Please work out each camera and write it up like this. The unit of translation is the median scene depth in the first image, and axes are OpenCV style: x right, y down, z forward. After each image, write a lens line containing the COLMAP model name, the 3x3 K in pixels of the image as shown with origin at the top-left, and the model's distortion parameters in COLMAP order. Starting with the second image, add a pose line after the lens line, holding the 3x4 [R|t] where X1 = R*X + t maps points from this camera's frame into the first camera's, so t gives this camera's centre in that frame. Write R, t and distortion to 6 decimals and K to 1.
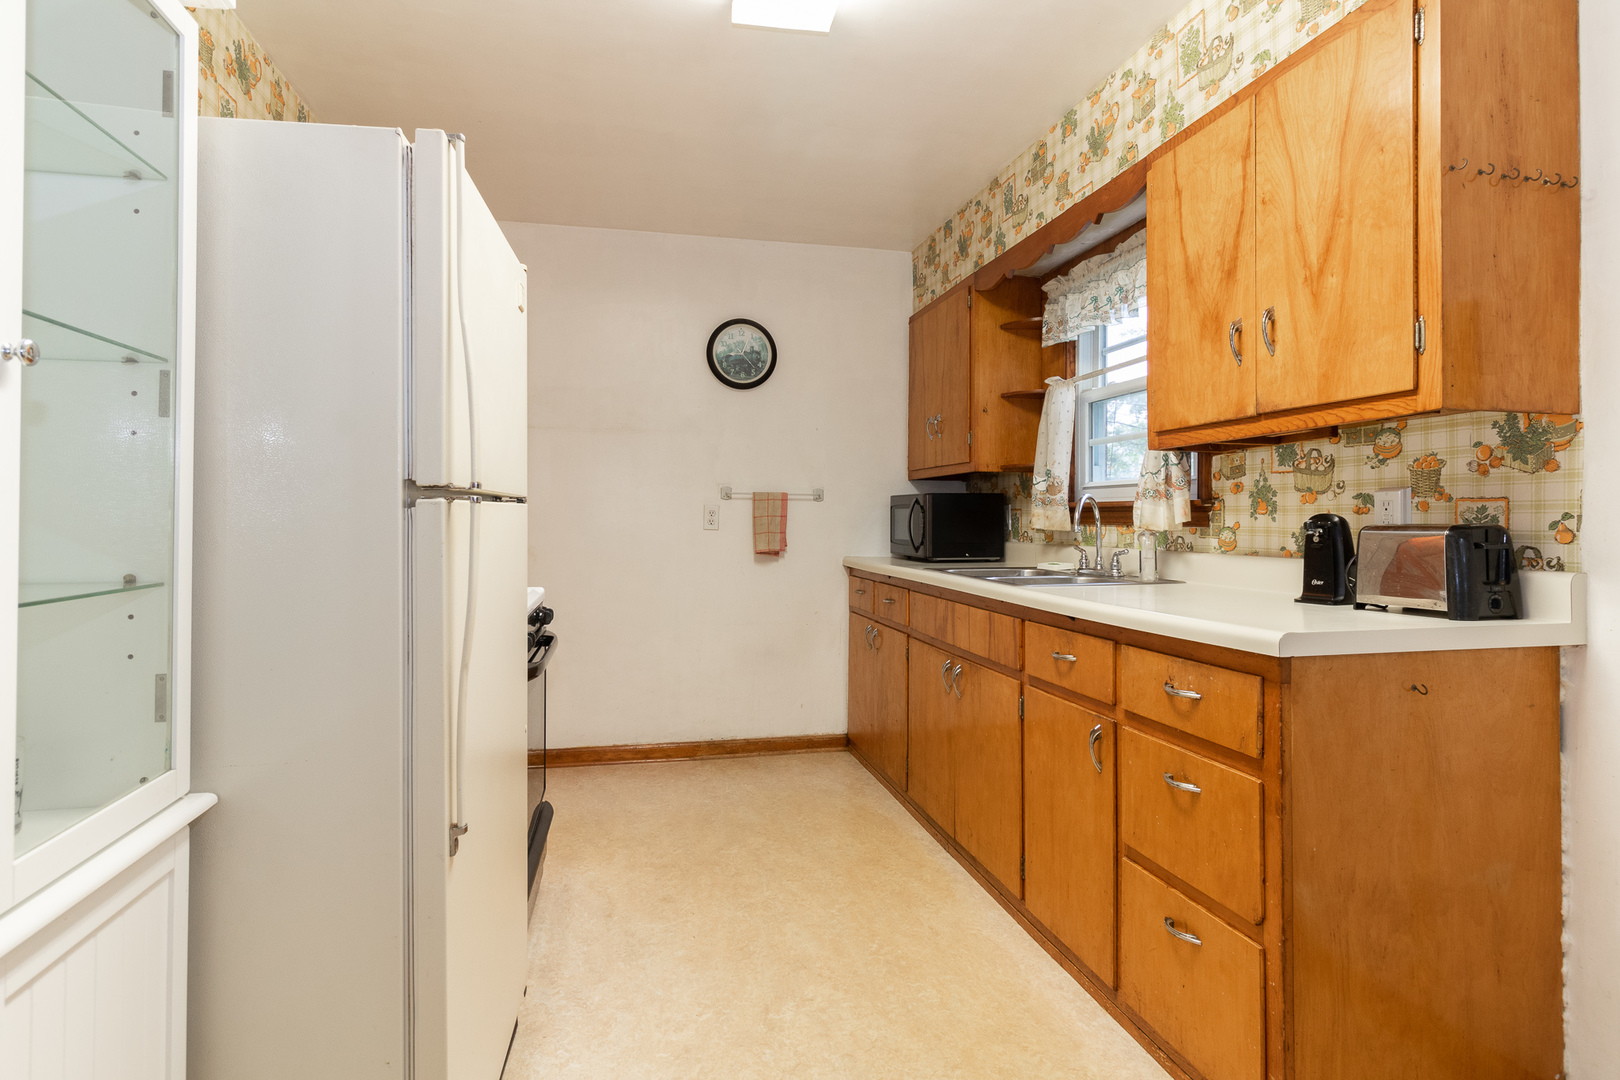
lens RADIAL K [[880.0, 0, 812.0], [0, 880.0, 516.8], [0, 0, 1]] dist [-0.000611, -0.000122]
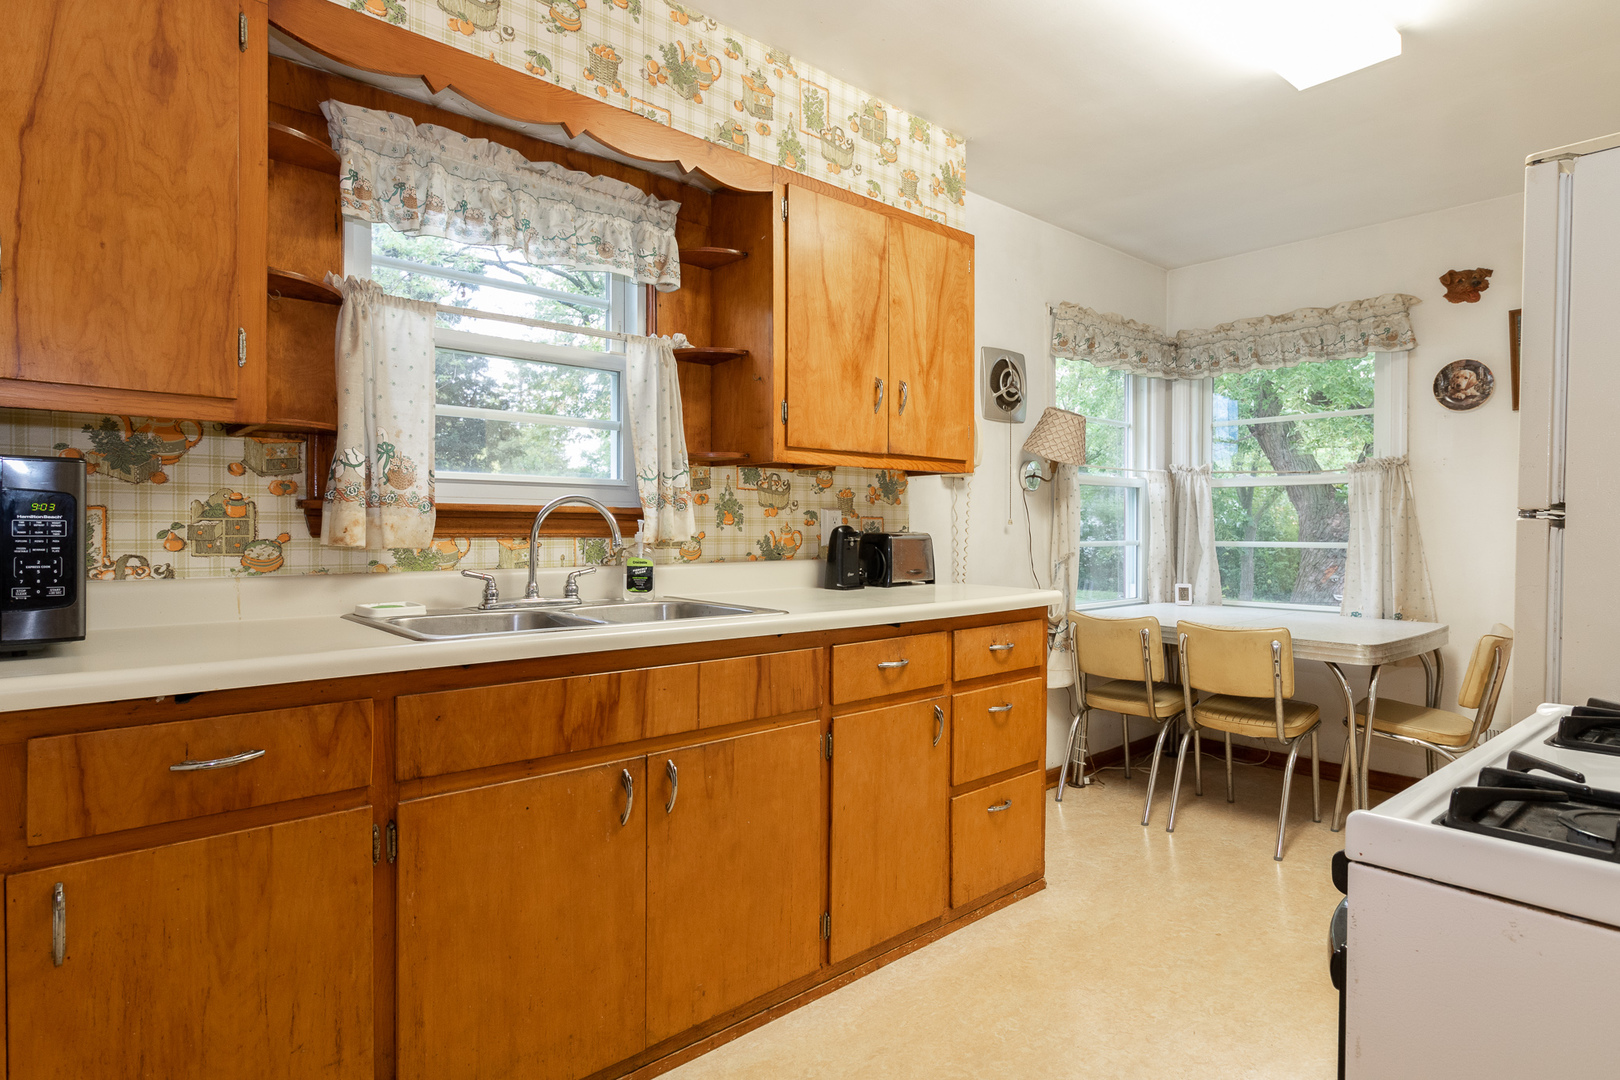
lens RADIAL K [[891.3, 0, 810.0], [0, 891.3, 540.0], [0, 0, 1]] dist [0.000925, -0.000074]
pose [[-0.498628, -0.020870, 0.866565, -0.568886], [-0.009617, 0.999782, 0.018545, -0.005877], [-0.866763, 0.000913, -0.498720, 1.596987]]
